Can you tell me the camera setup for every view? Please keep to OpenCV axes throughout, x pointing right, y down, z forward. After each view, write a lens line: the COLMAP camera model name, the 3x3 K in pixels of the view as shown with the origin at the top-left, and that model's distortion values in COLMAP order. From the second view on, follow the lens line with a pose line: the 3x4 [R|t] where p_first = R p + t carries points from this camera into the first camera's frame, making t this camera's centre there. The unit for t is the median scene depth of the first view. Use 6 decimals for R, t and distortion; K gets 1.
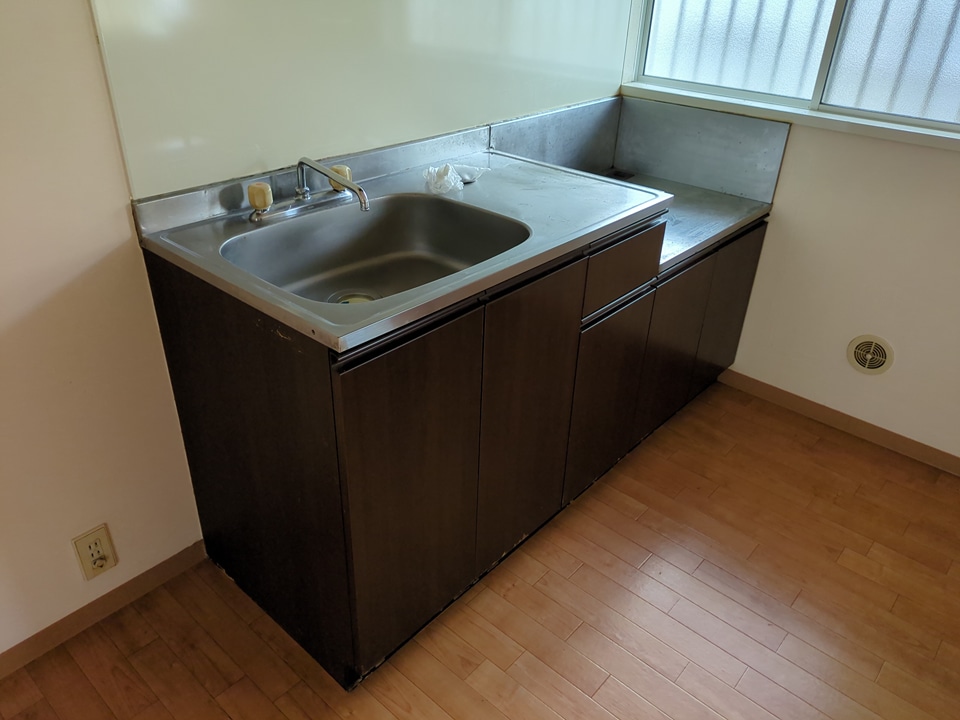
lens RADIAL K [[708.1, 0, 483.7], [0, 708.1, 356.4], [0, 0, 1]] dist [0.034830, -0.011869]
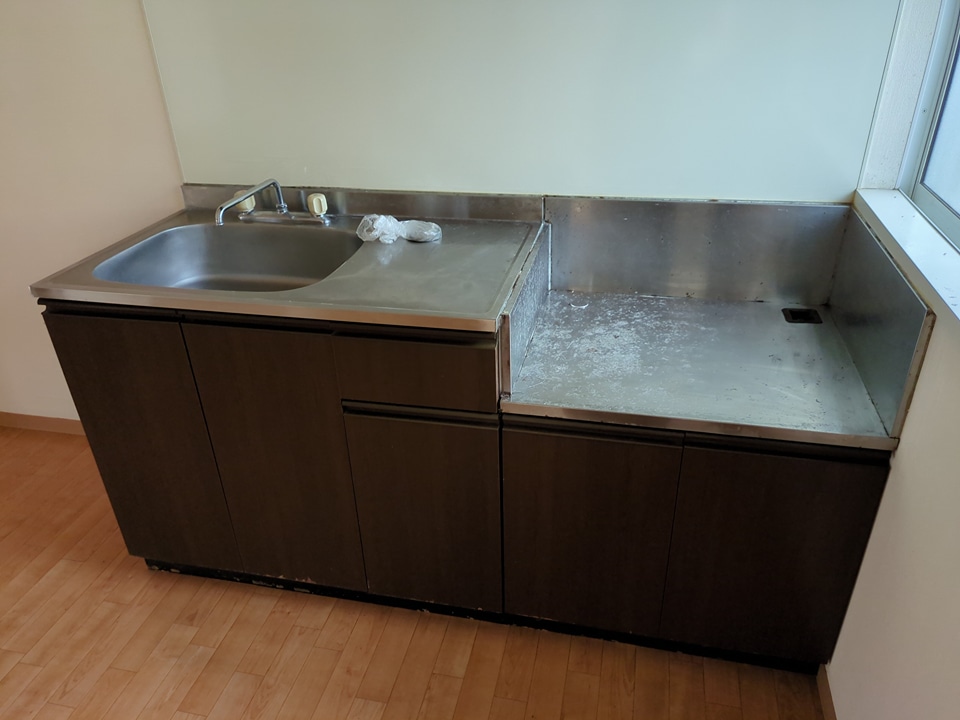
lens RADIAL K [[727.5, 0, 476.4], [0, 727.5, 380.6], [0, 0, 1]] dist [0.030125, -0.003930]
pose [[0.474328, 0.393856, -0.787331, 0.683225], [-0.401964, 0.892565, 0.204335, -0.240653], [0.783223, 0.219557, 0.581685, 0.401811]]
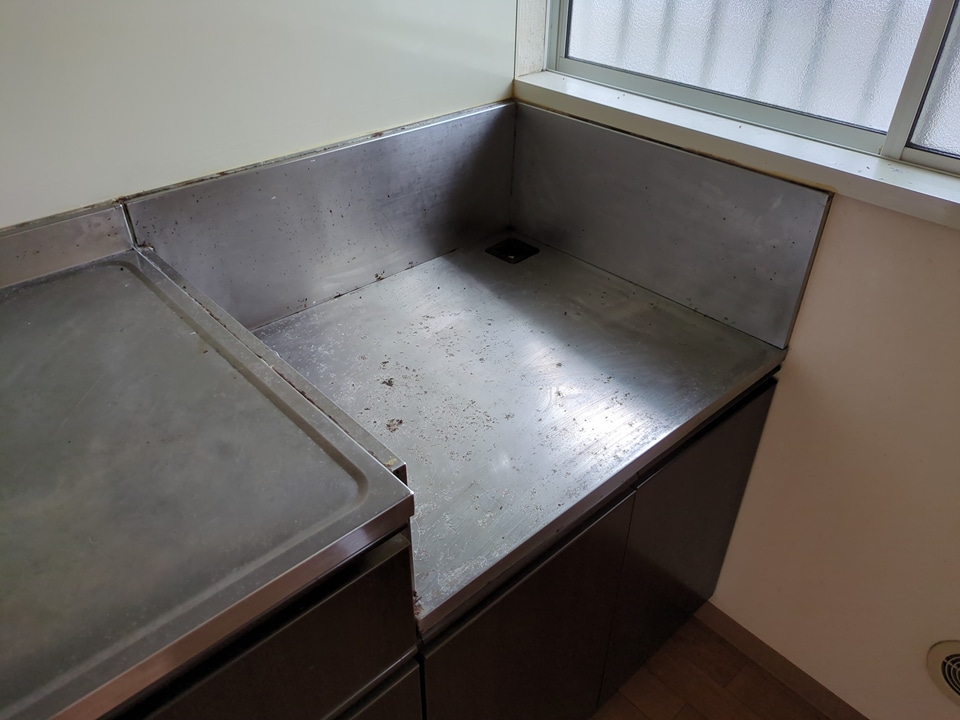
lens RADIAL K [[725.8, 0, 480.0], [0, 725.8, 360.0], [0, 0, 1]] dist [0.053681, -0.030246]
pose [[0.994248, 0.041871, -0.098580, 0.249038], [-0.033584, 0.995877, 0.084274, -0.240994], [0.101703, -0.080479, 0.991554, 0.492593]]
